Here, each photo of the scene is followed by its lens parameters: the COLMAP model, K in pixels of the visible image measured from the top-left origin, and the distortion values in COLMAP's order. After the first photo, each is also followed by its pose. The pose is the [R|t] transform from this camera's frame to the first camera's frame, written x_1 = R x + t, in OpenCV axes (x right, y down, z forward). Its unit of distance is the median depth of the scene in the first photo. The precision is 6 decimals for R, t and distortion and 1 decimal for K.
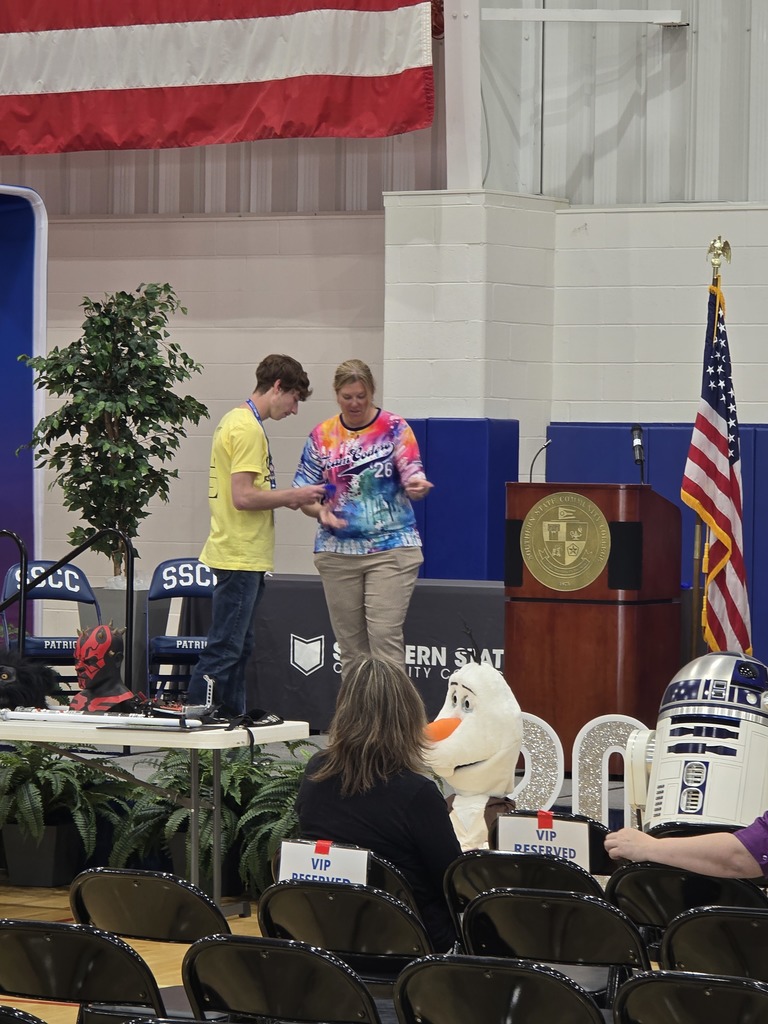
lens RADIAL K [[4125.0, 0, 384.0], [0, 4125.0, 512.0], [0, 0, 1]] dist [0.673140, -0.547034]
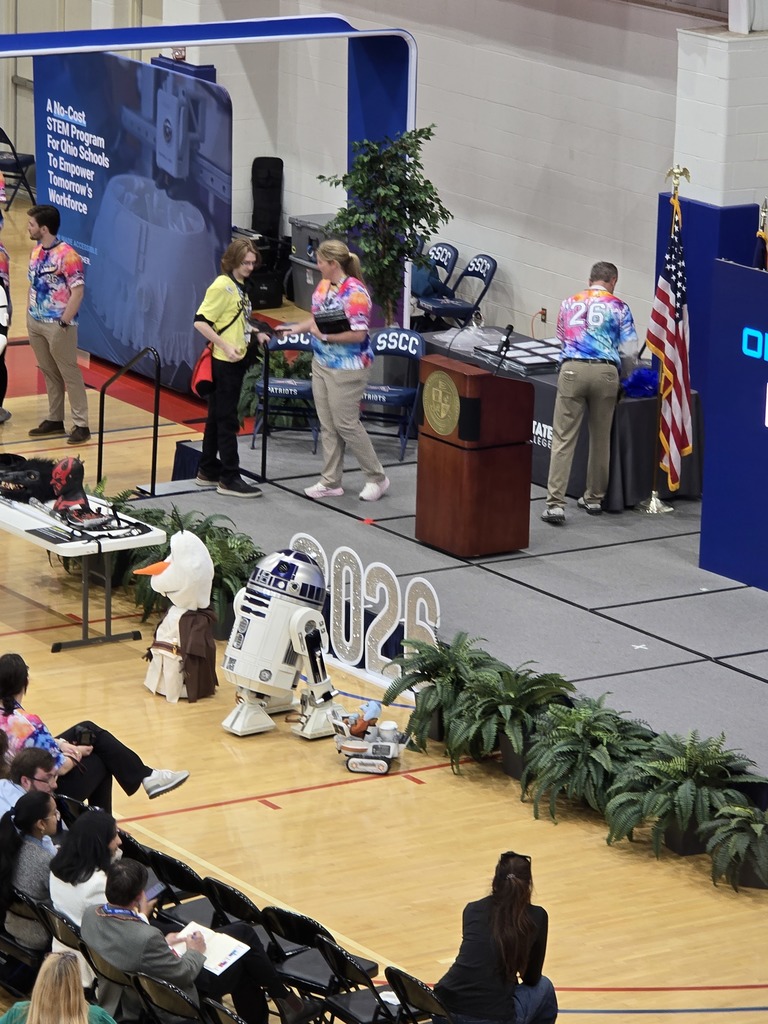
lens RADIAL K [[4642.5, 0, 384.0], [0, 4642.5, 485.1], [0, 0, 1]] dist [0.461771, -1.920335]
pose [[0.866674, 0.128287, -0.482098, 0.759633], [-0.017727, 0.973680, 0.227230, -0.313055], [0.498560, -0.188388, 0.846137, -0.421810]]
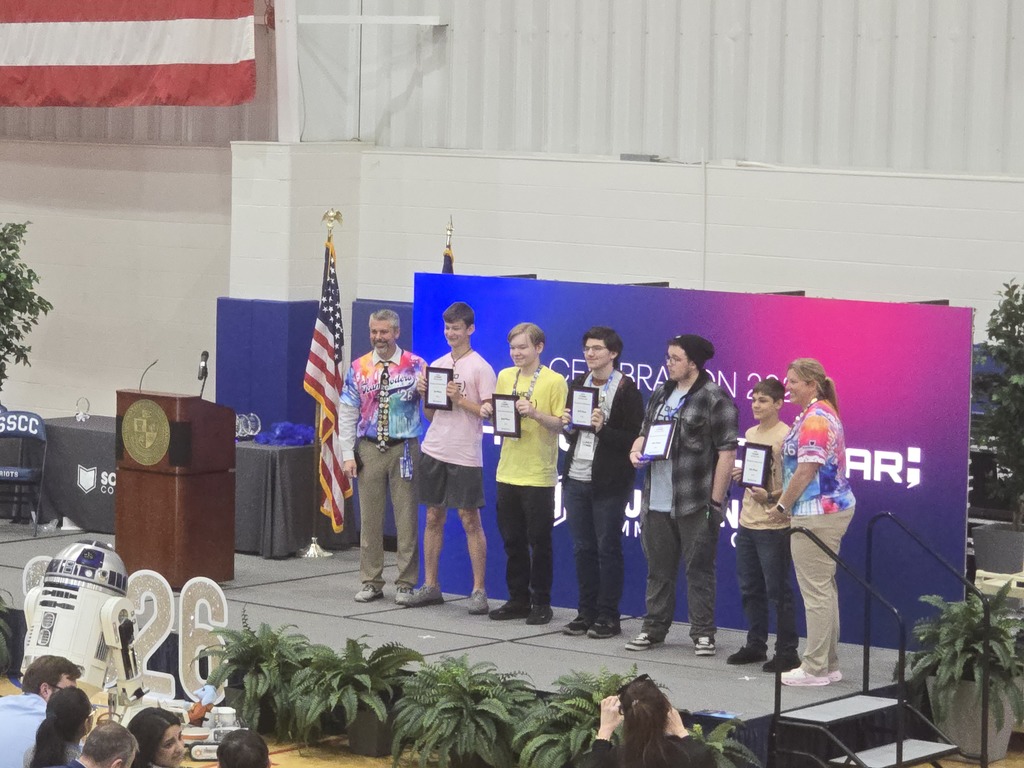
lens RADIAL K [[3424.2, 0, 512.0], [0, 3424.2, 384.0], [0, 0, 1]] dist [-1.438665, 35.442877]
pose [[0.983152, 0.025125, -0.181055, 0.350283], [-0.012251, 0.997338, 0.071874, -0.088666], [0.182379, -0.068445, 0.980843, -0.162067]]
